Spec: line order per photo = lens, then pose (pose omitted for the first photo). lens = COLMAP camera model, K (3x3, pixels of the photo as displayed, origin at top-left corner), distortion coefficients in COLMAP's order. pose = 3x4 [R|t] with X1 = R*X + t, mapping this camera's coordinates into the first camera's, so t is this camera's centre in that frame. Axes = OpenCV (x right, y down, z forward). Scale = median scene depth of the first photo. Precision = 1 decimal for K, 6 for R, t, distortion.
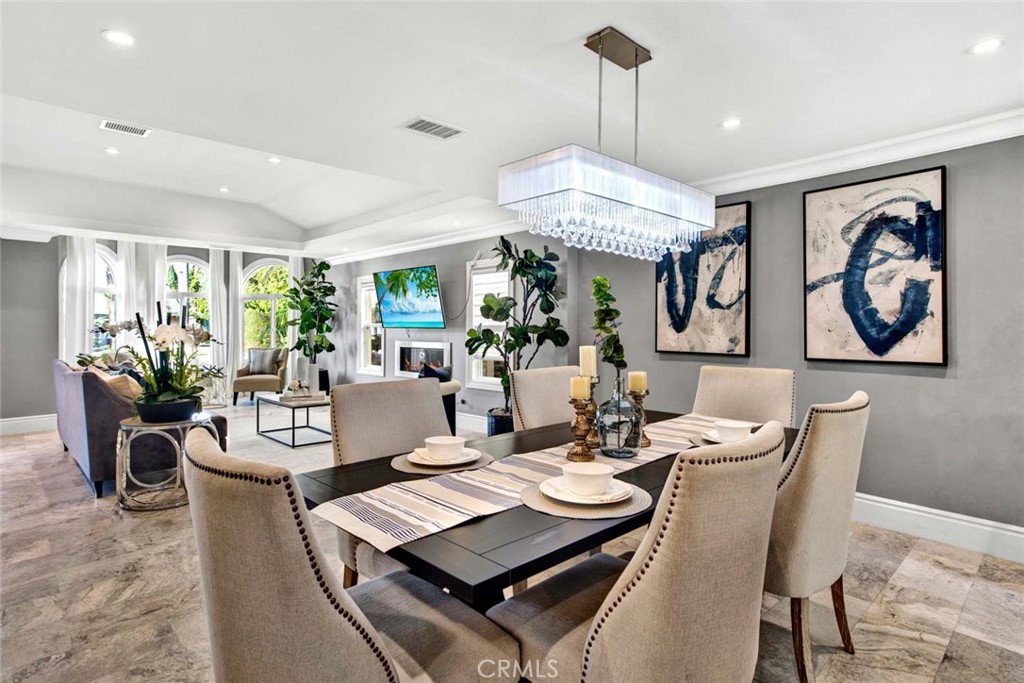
lens RADIAL K [[543.1, 0, 519.5], [0, 543.1, 319.7], [0, 0, 1]] dist [-0.004998, 0.000779]
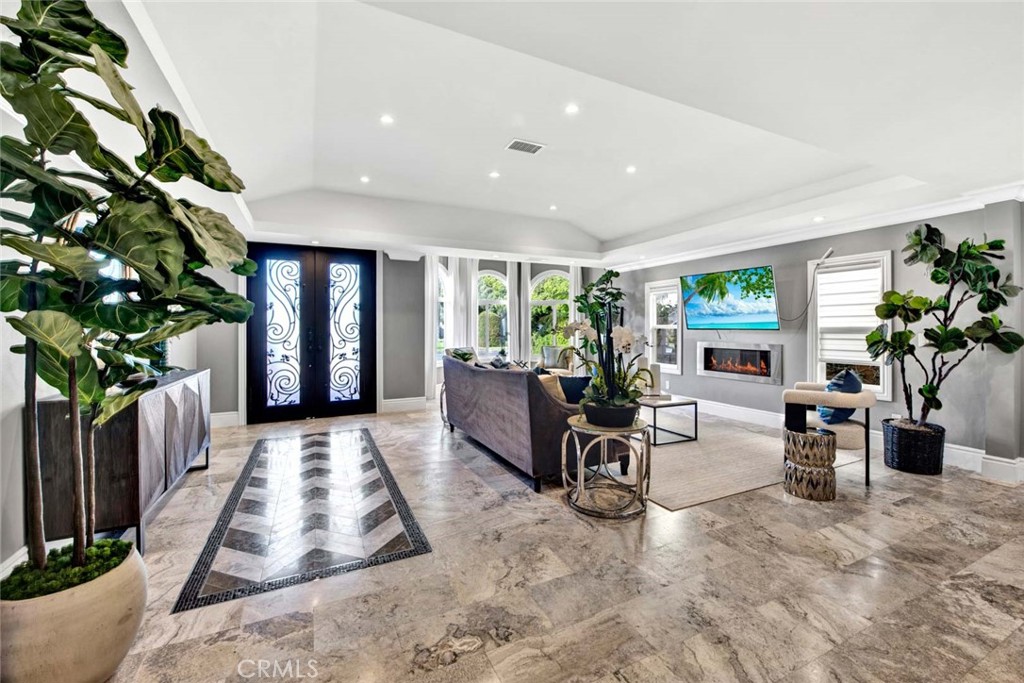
lens RADIAL K [[419.3, 0, 515.9], [0, 419.3, 321.2], [0, 0, 1]] dist [-0.008668, -0.000831]
pose [[0.954911, -0.002680, -0.296882, -0.369176], [0.002293, 0.999996, -0.001651, 0.000064], [0.296885, 0.000896, 0.954913, 0.138666]]
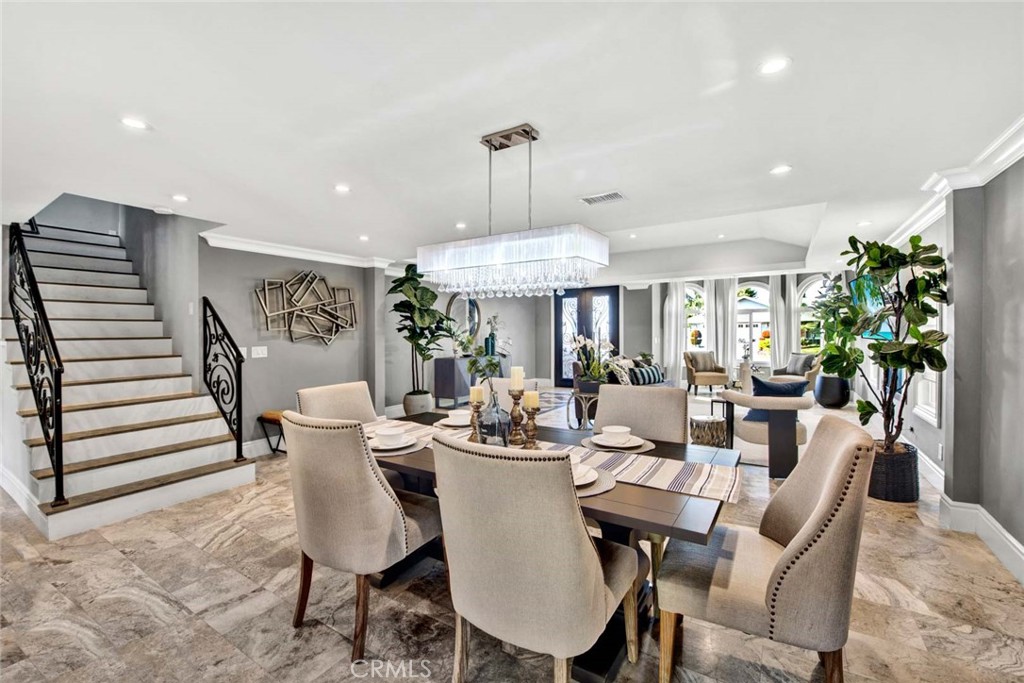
lens RADIAL K [[419.3, 0, 518.5], [0, 419.3, 335.7], [0, 0, 1]] dist [-0.008668, -0.000831]
pose [[0.236960, 0.009138, -0.971476, 0.375536], [0.016831, 0.999767, 0.013510, -0.013291], [0.971374, -0.019552, 0.236751, 0.261666]]
